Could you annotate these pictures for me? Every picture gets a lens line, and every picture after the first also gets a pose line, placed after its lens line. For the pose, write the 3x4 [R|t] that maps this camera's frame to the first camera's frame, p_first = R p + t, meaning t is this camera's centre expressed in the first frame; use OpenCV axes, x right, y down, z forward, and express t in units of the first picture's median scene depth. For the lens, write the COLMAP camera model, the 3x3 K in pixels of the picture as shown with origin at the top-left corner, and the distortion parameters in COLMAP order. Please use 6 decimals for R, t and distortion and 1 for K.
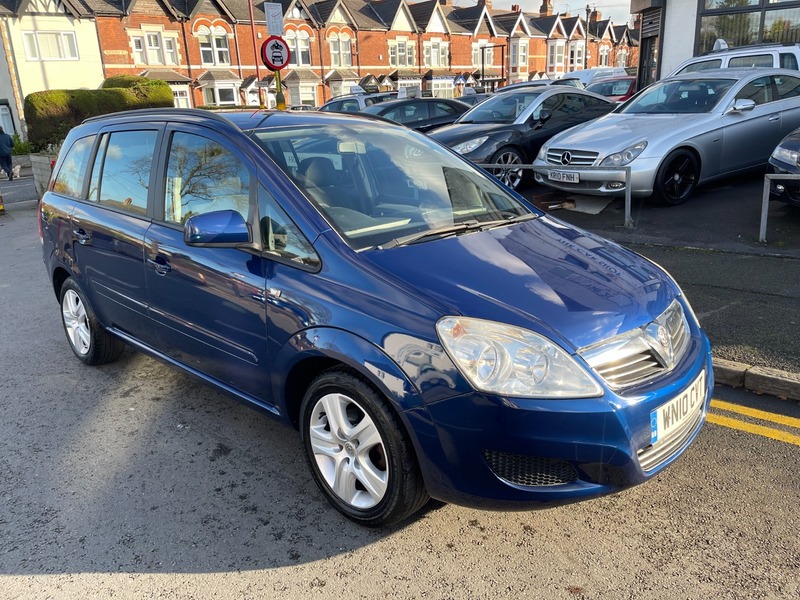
lens RADIAL K [[600.3, 0, 408.8], [0, 600.3, 293.3], [0, 0, 1]] dist [0.084362, -0.112540]
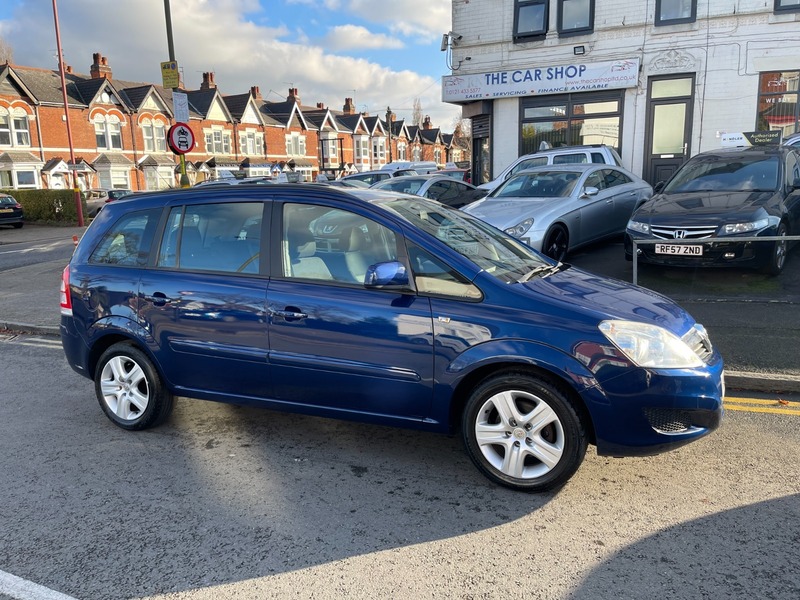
lens RADIAL K [[600.3, 0, 402.6], [0, 600.3, 292.8], [0, 0, 1]] dist [0.084362, -0.112540]
pose [[0.950945, -0.042114, 0.306480, -0.192492], [0.083539, 0.988844, -0.123327, 0.025458], [-0.297867, 0.142880, 0.943854, -0.055385]]
